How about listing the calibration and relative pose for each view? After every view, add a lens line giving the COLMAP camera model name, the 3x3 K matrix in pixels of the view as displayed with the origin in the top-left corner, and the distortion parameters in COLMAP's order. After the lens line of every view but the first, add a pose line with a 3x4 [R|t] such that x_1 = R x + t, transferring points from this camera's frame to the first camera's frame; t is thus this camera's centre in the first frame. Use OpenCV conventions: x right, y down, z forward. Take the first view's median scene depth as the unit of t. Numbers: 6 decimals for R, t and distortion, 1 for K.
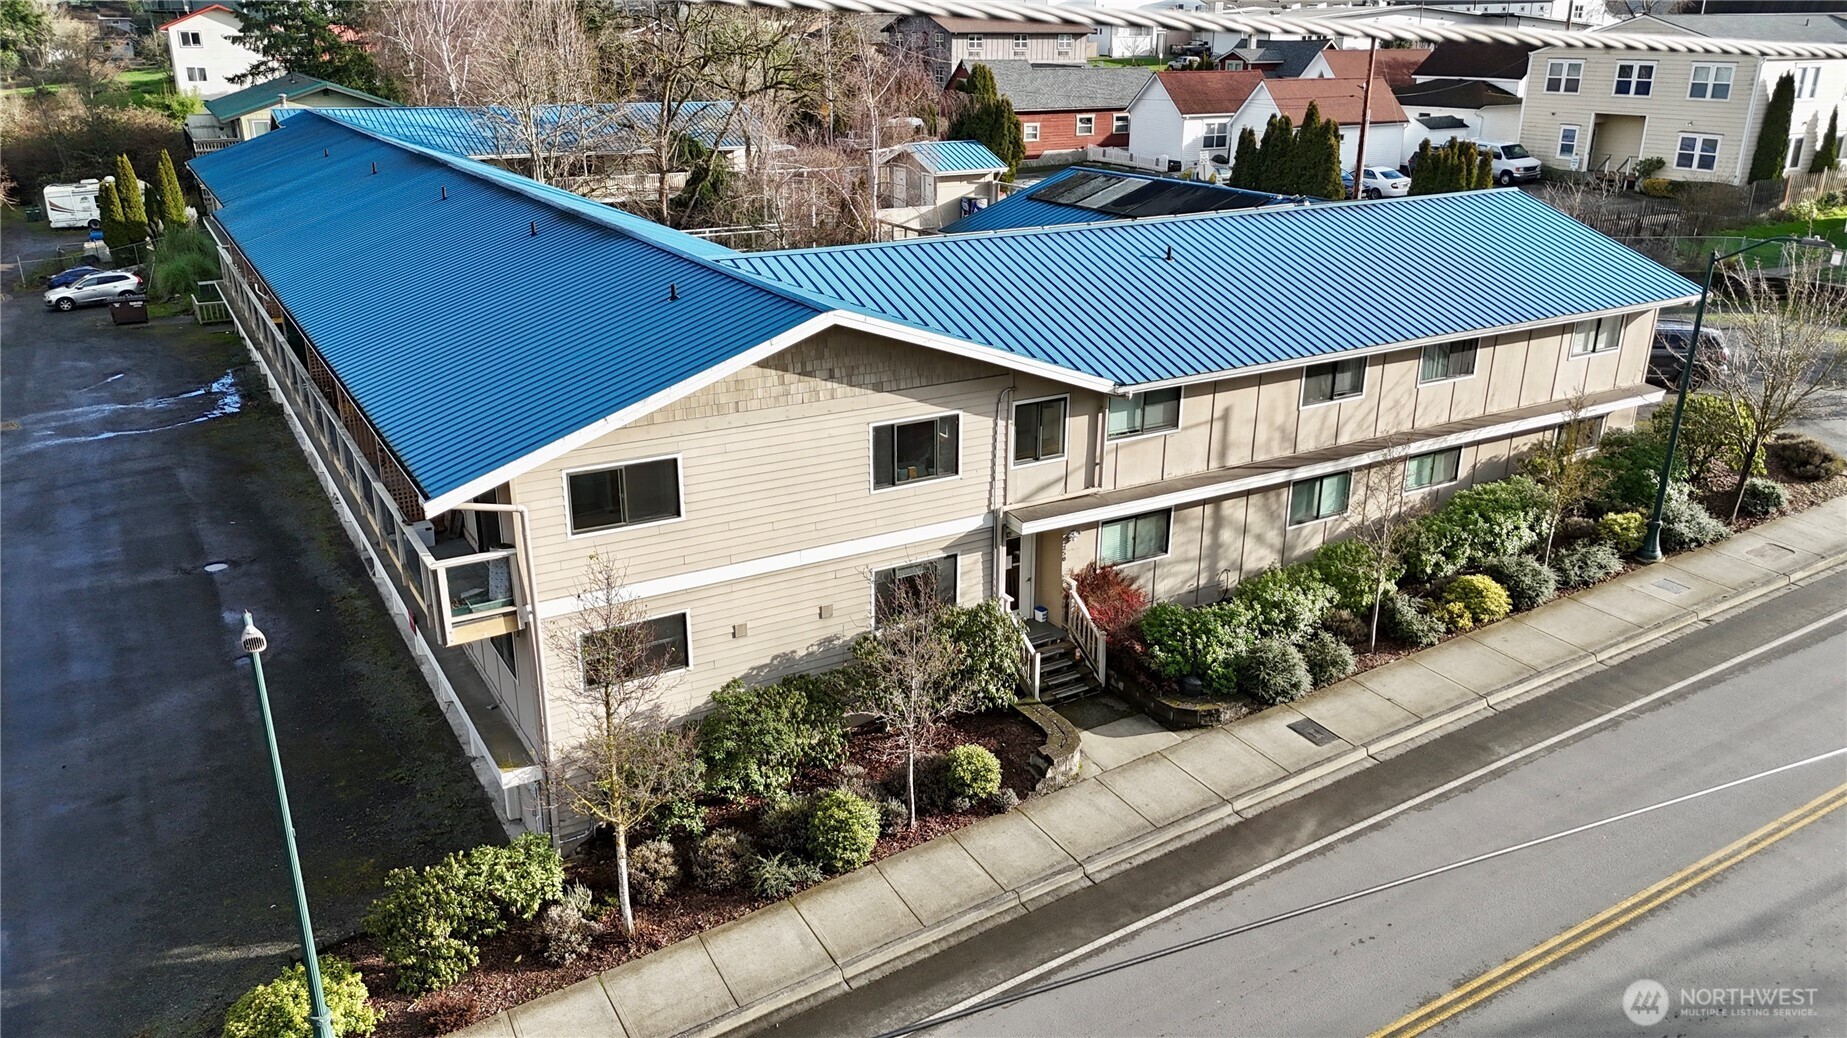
lens RADIAL K [[1413.1, 0, 923.5], [0, 1413.1, 519.0], [0, 0, 1]] dist [0.083867, -0.095941]
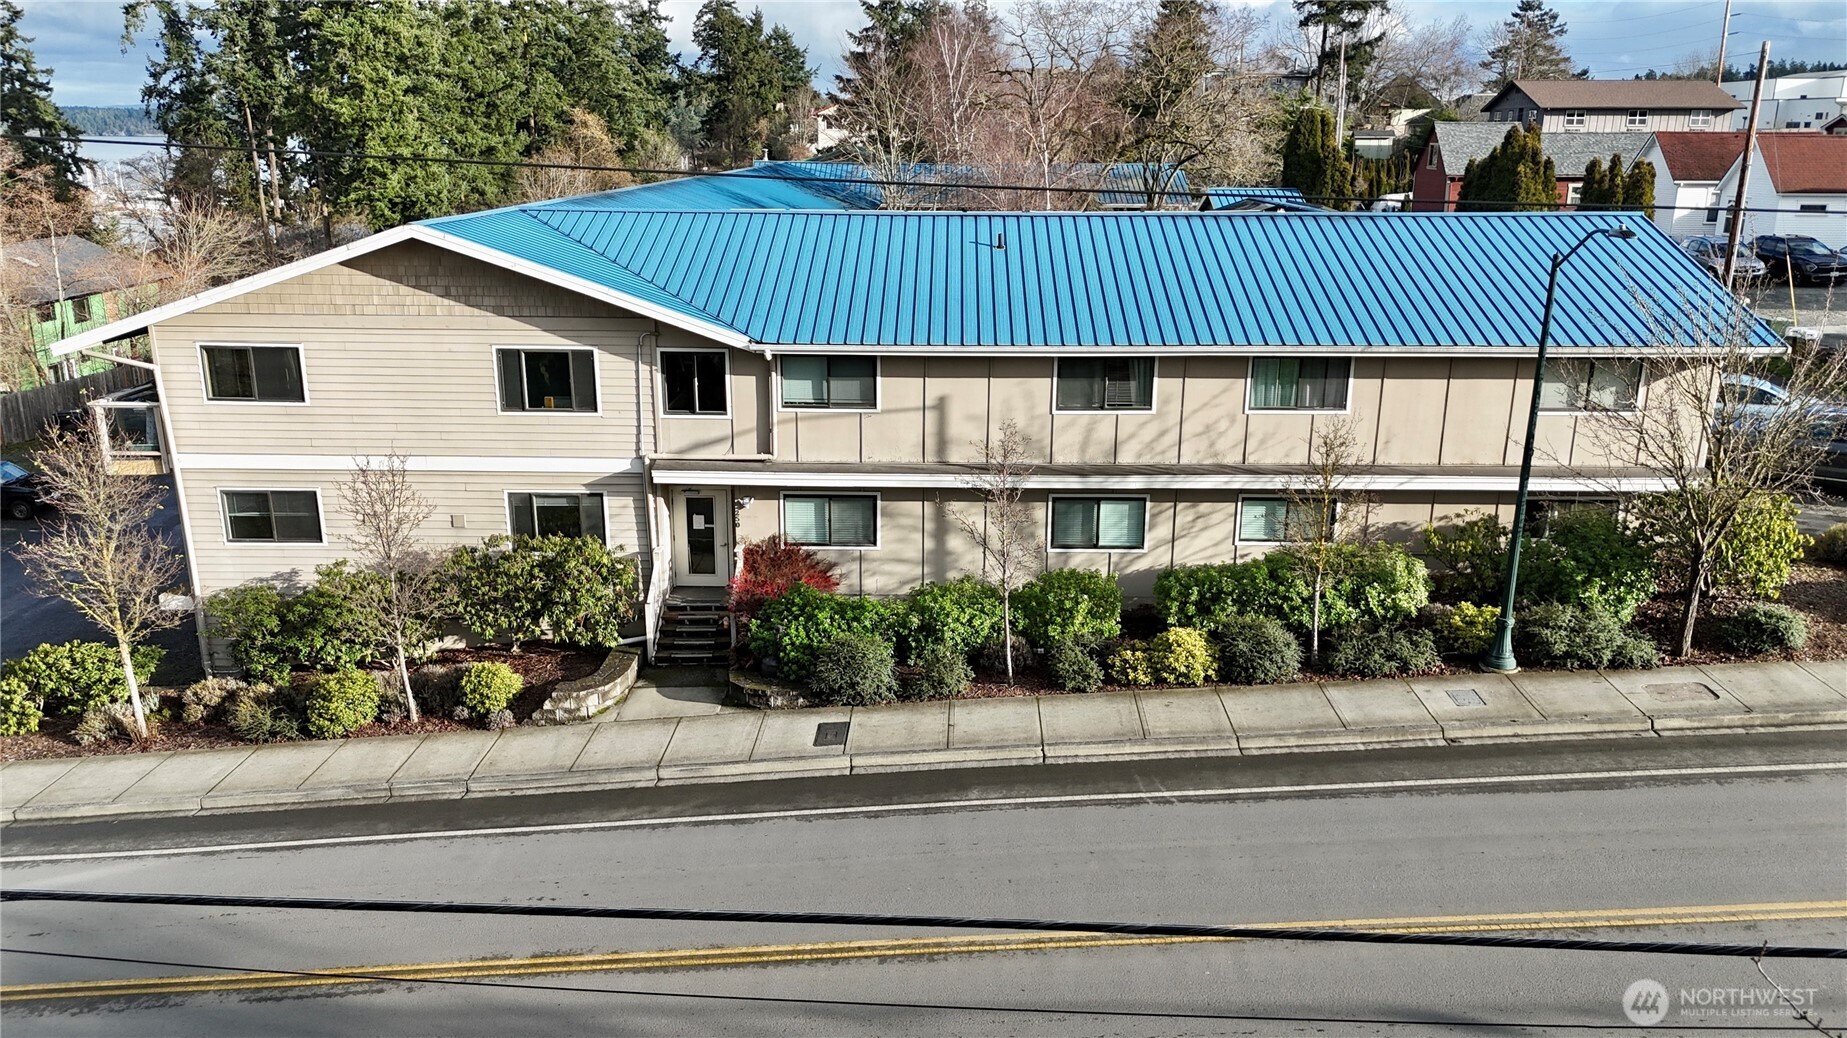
lens RADIAL K [[1413.1, 0, 923.5], [0, 1413.1, 519.0], [0, 0, 1]] dist [0.083867, -0.095941]
pose [[0.849915, 0.139633, -0.508082, 0.737731], [-0.178124, 0.983620, -0.027642, 0.029881], [0.495900, 0.113995, 0.860865, 0.239060]]
